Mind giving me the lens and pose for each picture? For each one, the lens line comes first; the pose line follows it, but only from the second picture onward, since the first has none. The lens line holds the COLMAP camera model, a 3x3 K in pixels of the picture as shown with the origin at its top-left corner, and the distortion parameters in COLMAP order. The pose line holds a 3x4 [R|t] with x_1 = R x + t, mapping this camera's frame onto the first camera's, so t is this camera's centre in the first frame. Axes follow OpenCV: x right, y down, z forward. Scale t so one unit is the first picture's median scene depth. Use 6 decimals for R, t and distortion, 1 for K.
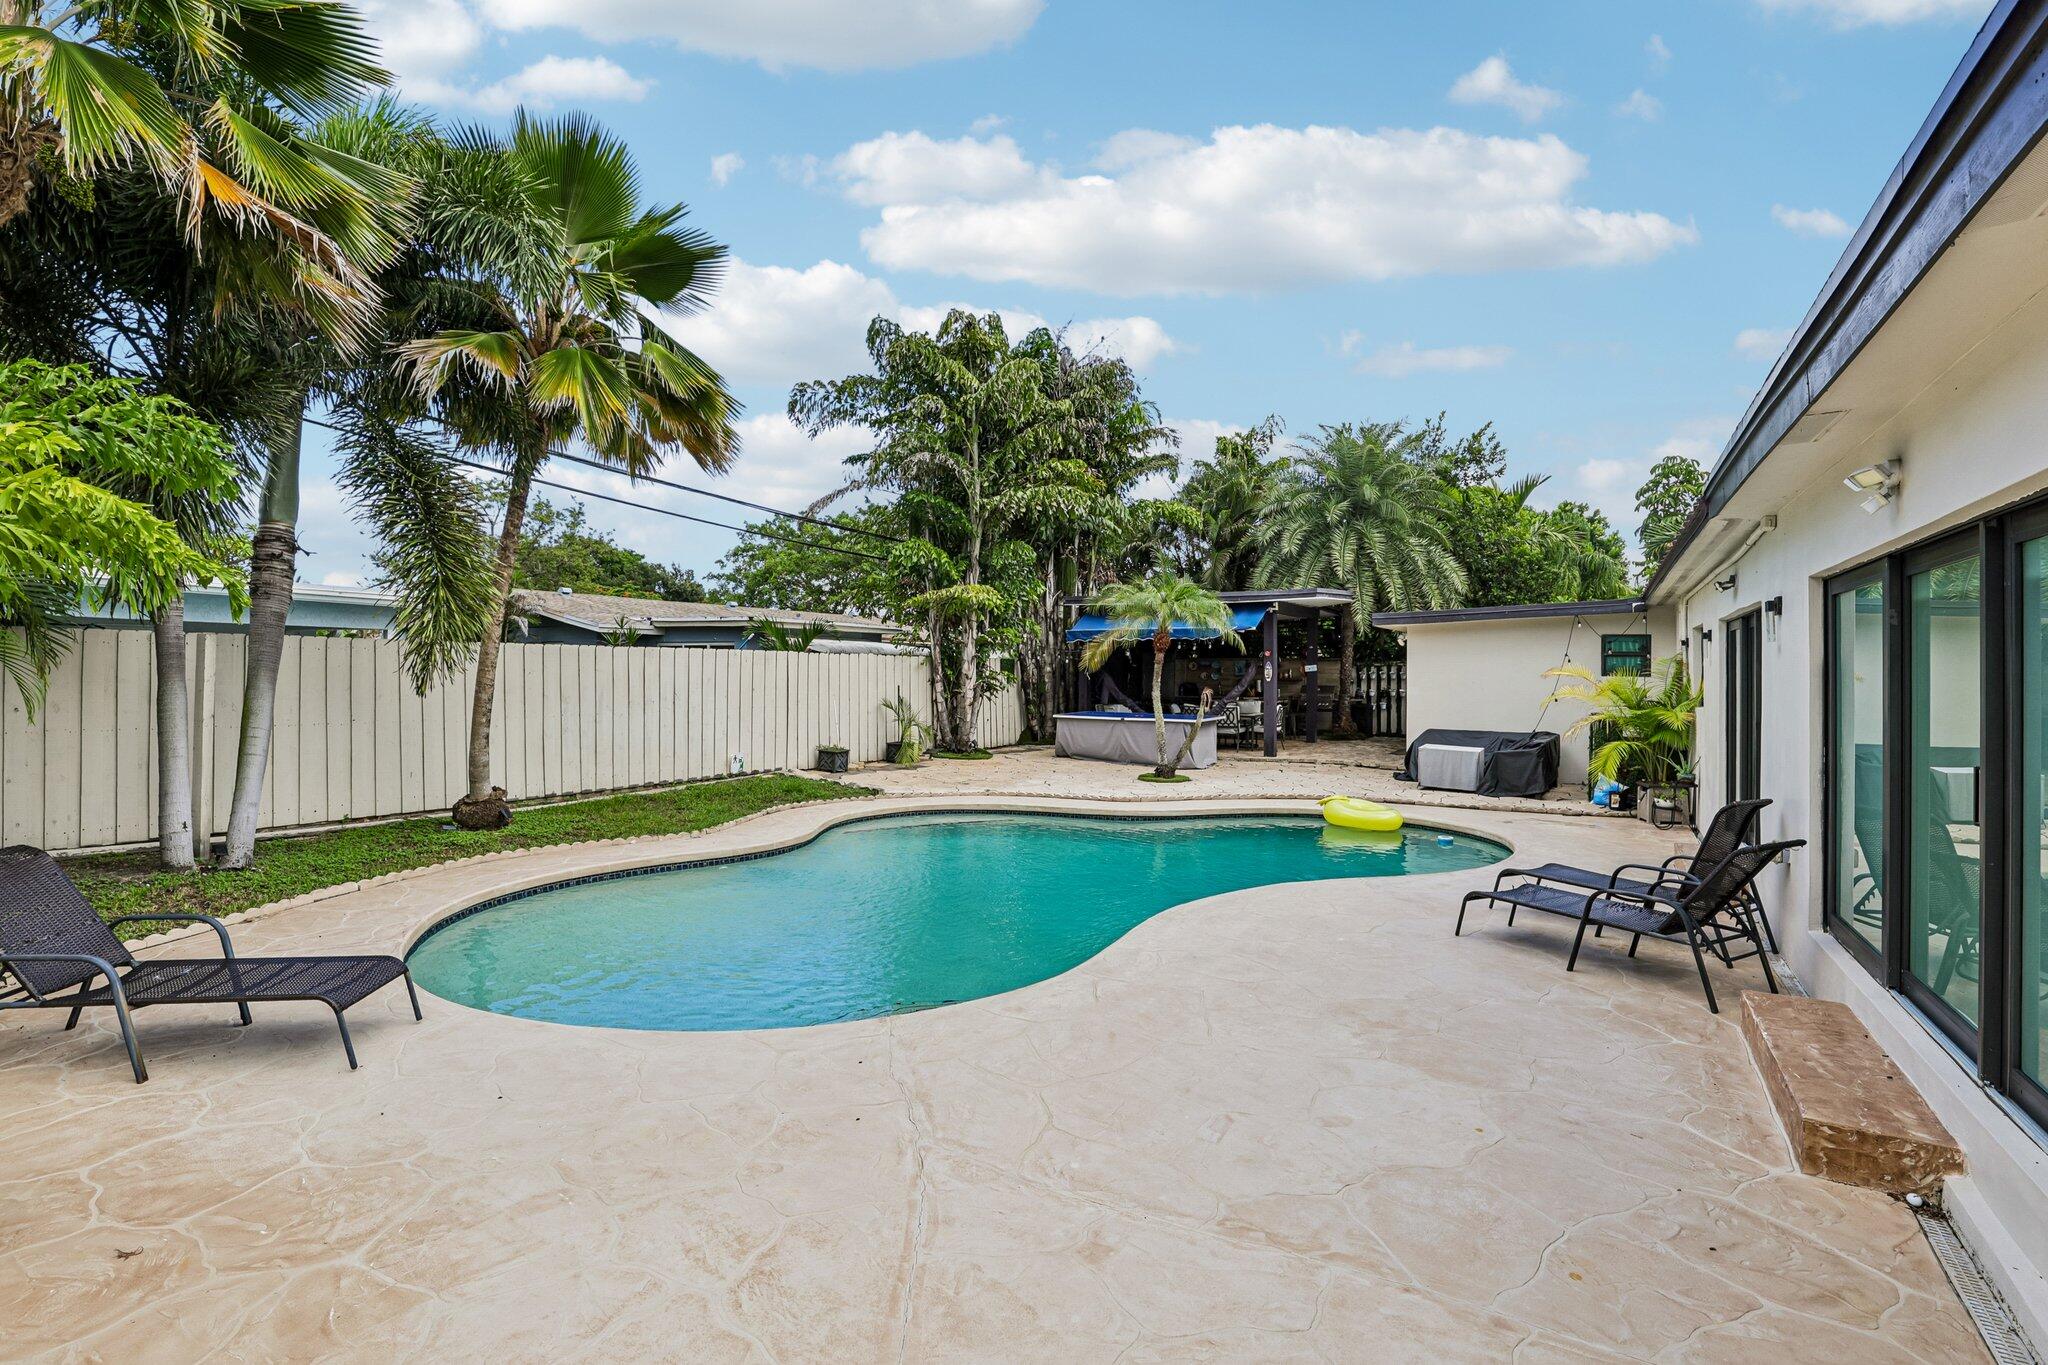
lens RADIAL K [[1010.8, 0, 1024.0], [0, 1010.8, 682.5], [0, 0, 1]] dist [-0.022750, 0.000709]
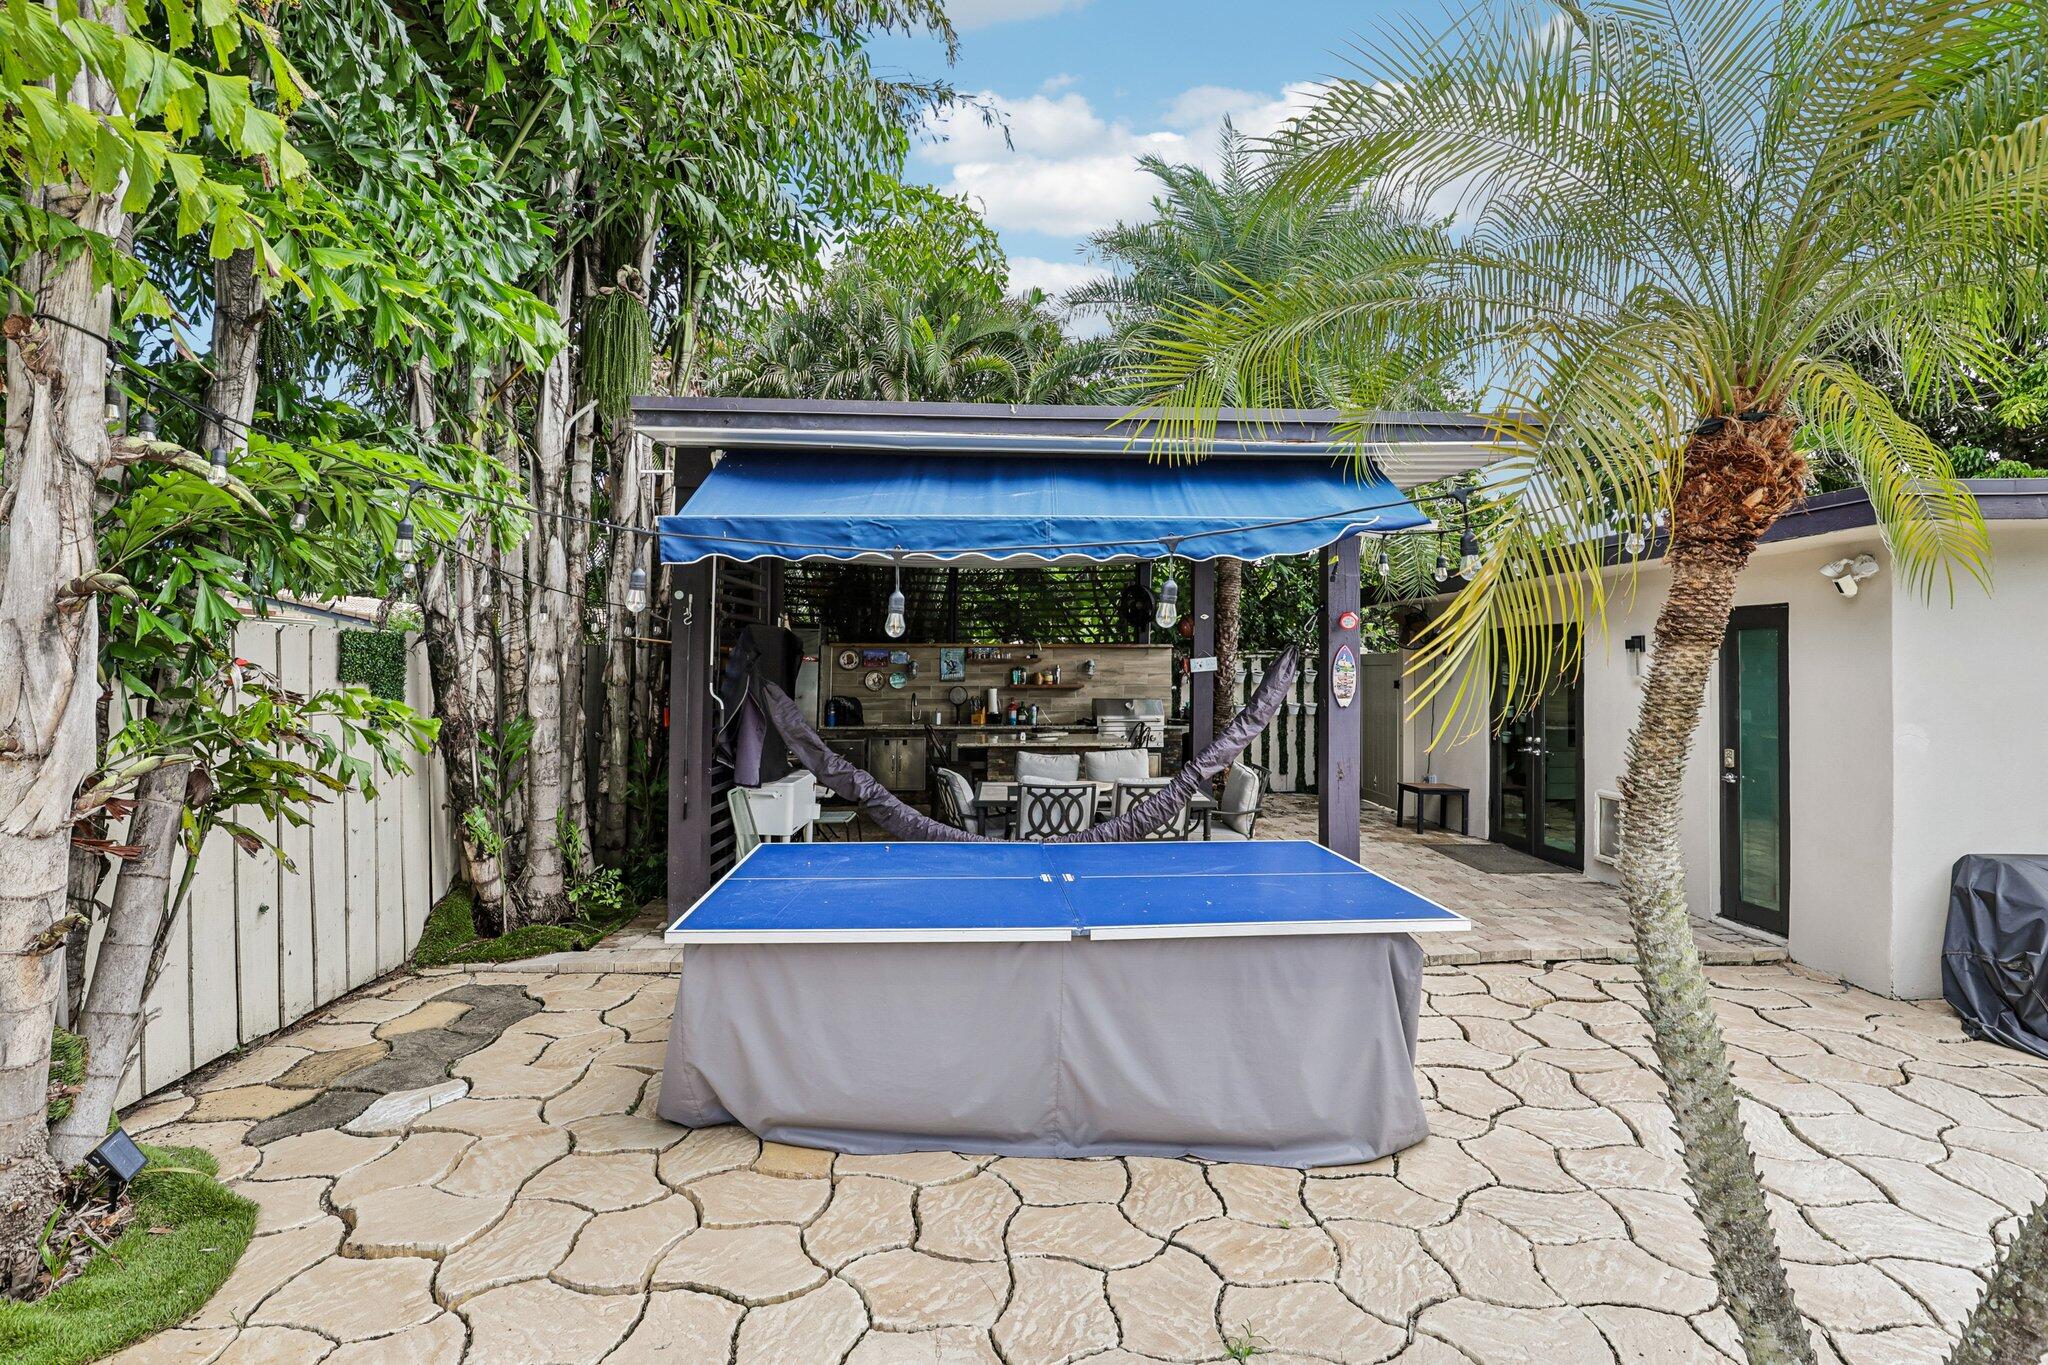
lens RADIAL K [[963.3, 0, 1025.1], [0, 963.3, 675.3], [0, 0, 1]] dist [-0.021051, 0.001212]
pose [[0.831351, -0.012141, 0.555616, -0.012368], [0.011668, 0.999922, 0.004391, -0.012683], [-0.555626, 0.002833, 0.831428, 0.732202]]
